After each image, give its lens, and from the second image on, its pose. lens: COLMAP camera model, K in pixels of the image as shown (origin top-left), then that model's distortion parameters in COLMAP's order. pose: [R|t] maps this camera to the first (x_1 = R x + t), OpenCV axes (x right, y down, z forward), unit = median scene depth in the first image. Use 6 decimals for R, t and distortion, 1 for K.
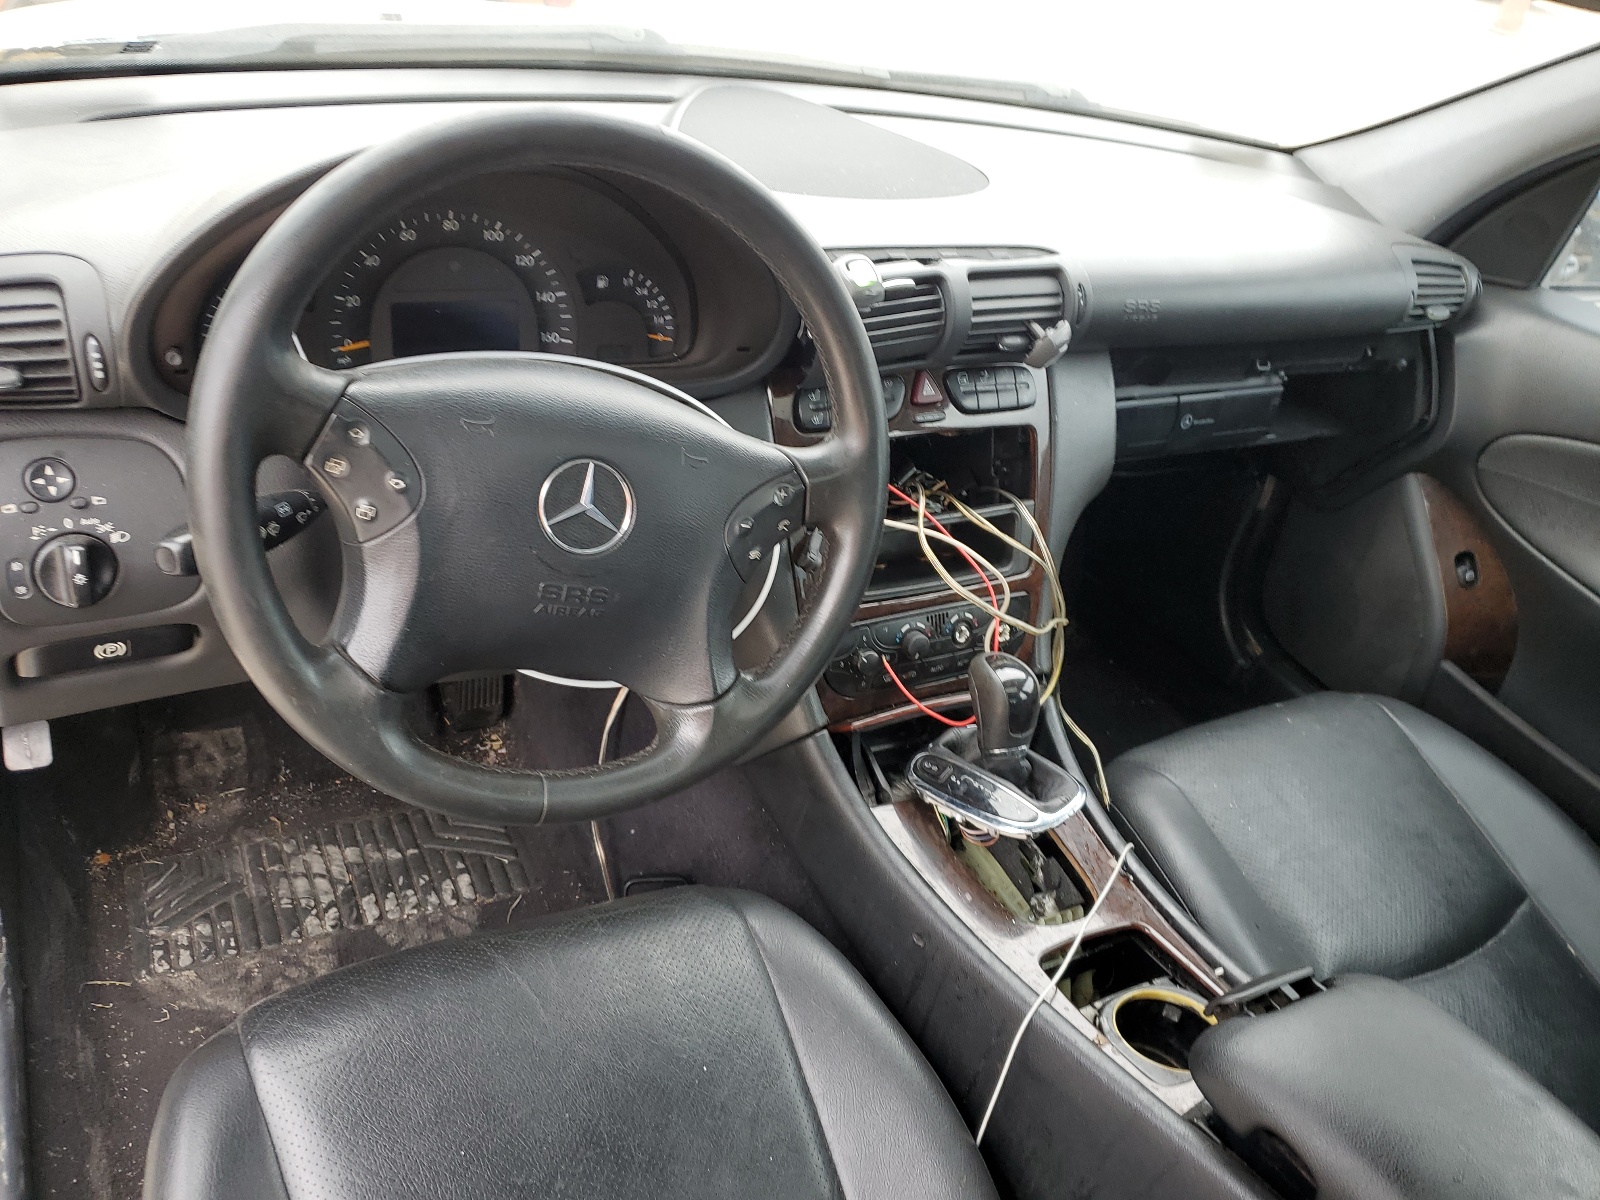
lens RADIAL K [[1237.6, 0, 800.0], [0, 1237.6, 600.0], [0, 0, 1]] dist [-0.004950, -0.000854]
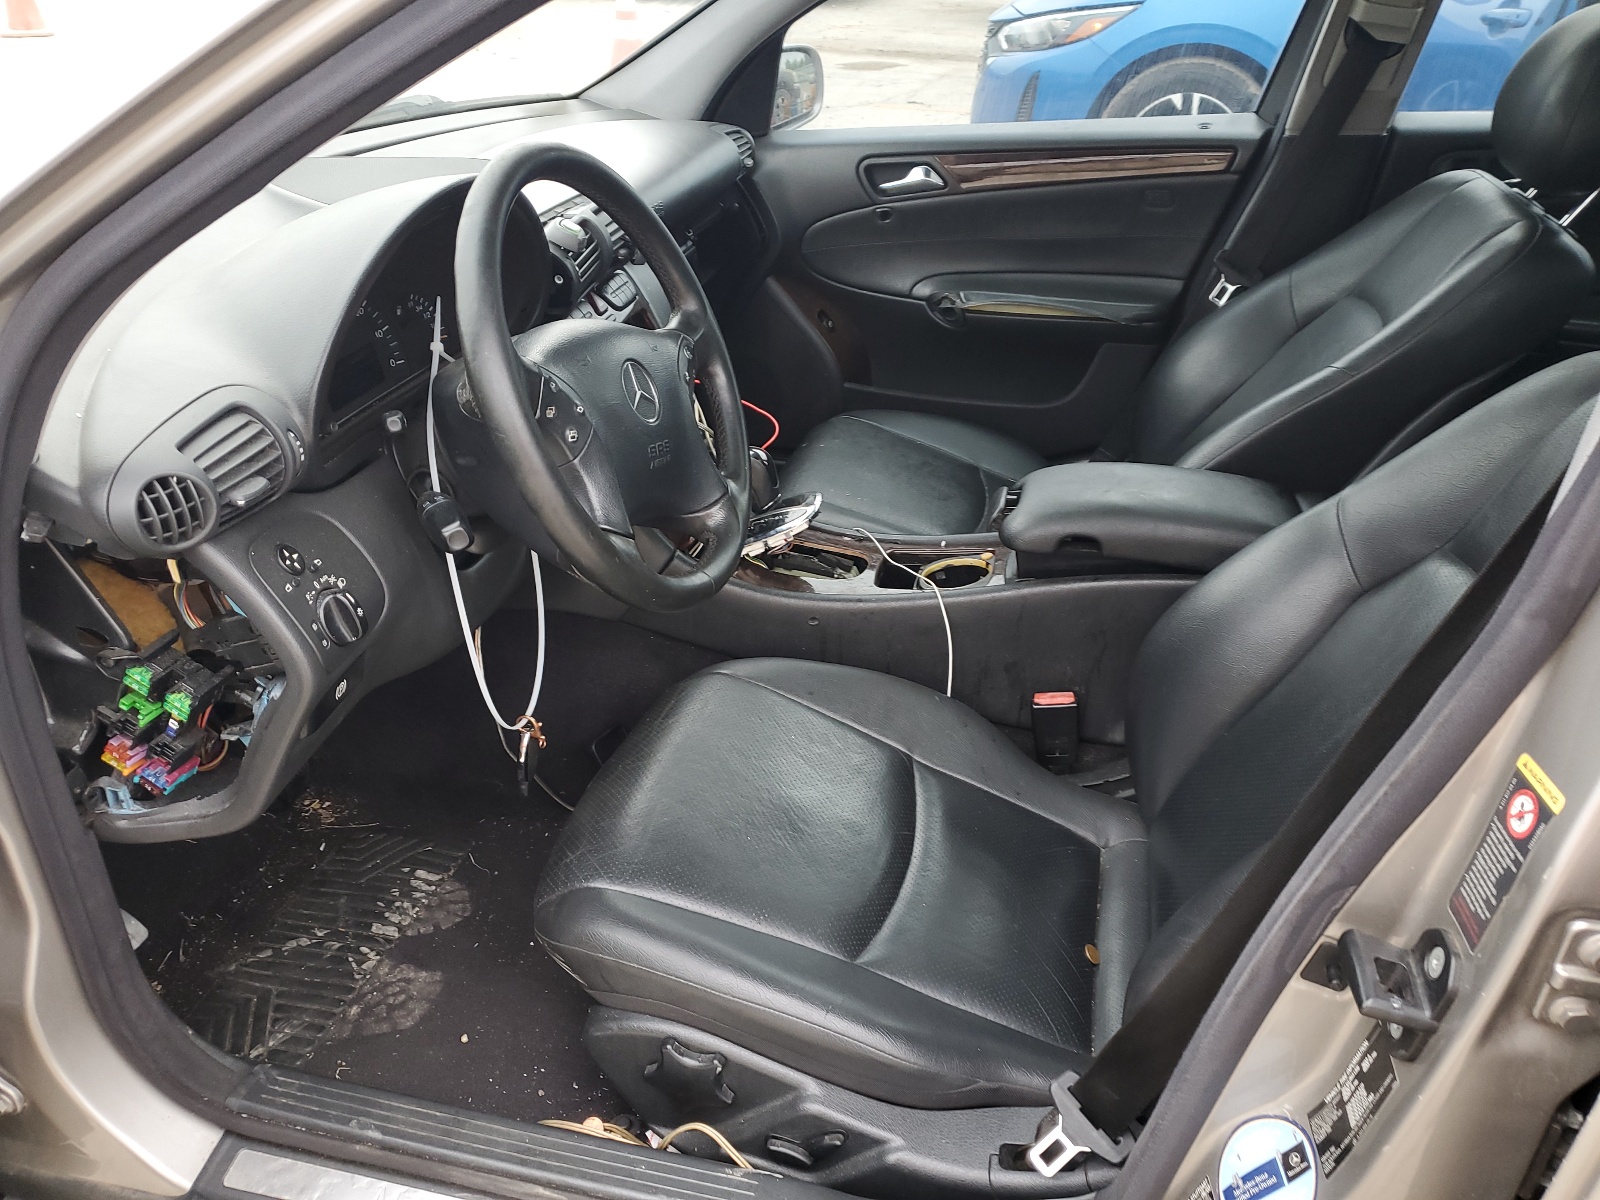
lens RADIAL K [[1237.6, 0, 800.0], [0, 1237.6, 600.0], [0, 0, 1]] dist [-0.004950, -0.000854]
pose [[0.675904, -0.503938, 0.537773, -0.532312], [0.497529, 0.850324, 0.171502, -0.012316], [-0.543708, 0.151639, 0.825462, -0.183181]]
